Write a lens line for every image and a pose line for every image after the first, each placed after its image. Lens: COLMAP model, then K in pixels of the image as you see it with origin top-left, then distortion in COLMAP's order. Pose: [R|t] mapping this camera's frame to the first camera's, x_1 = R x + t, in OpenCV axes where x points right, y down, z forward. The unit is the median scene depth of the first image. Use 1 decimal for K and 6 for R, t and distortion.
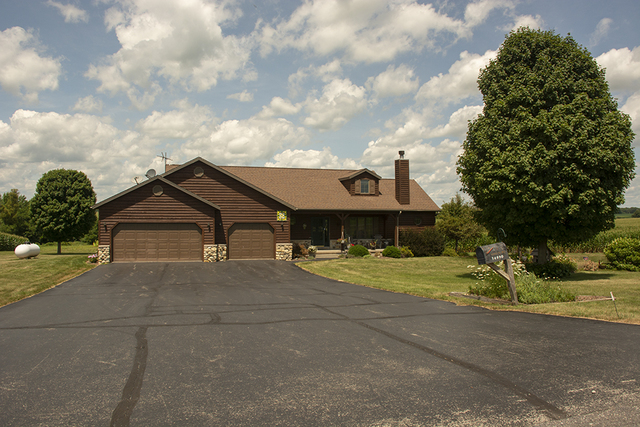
lens RADIAL K [[502.9, 0, 322.8], [0, 502.9, 211.5], [0, 0, 1]] dist [-0.143392, 0.095081]
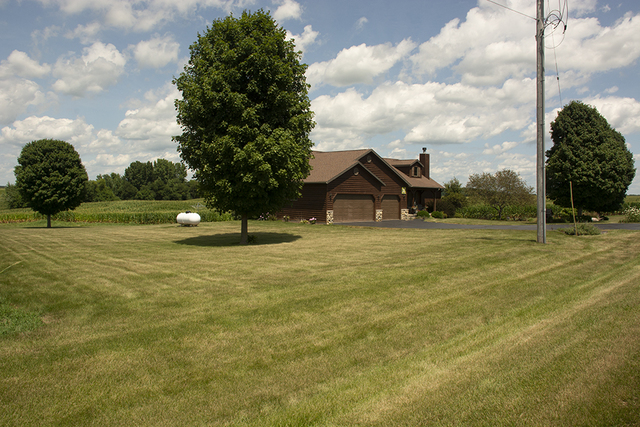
lens RADIAL K [[502.9, 0, 331.8], [0, 502.9, 211.4], [0, 0, 1]] dist [-0.143392, 0.095081]
pose [[0.879137, -0.006307, 0.476528, -0.534597], [-0.016046, 0.998954, 0.042824, 0.005423], [-0.476299, -0.045294, 0.878116, -0.116521]]
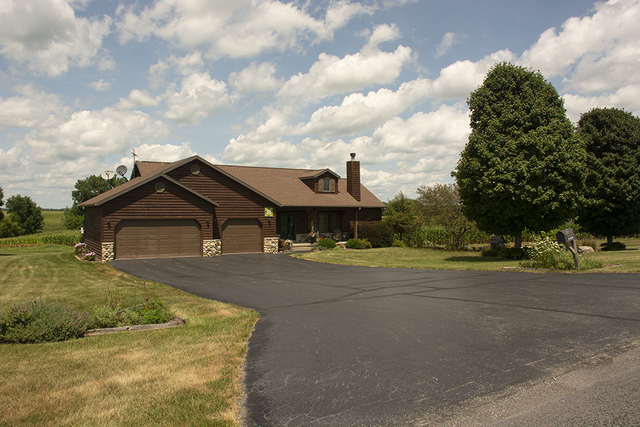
lens RADIAL K [[502.9, 0, 331.1], [0, 502.9, 214.7], [0, 0, 1]] dist [-0.143392, 0.095081]
pose [[0.957205, -0.005888, 0.289352, -0.143768], [0.002226, 0.999913, 0.012985, 0.000531], [-0.289403, -0.011785, 0.957135, -0.035320]]
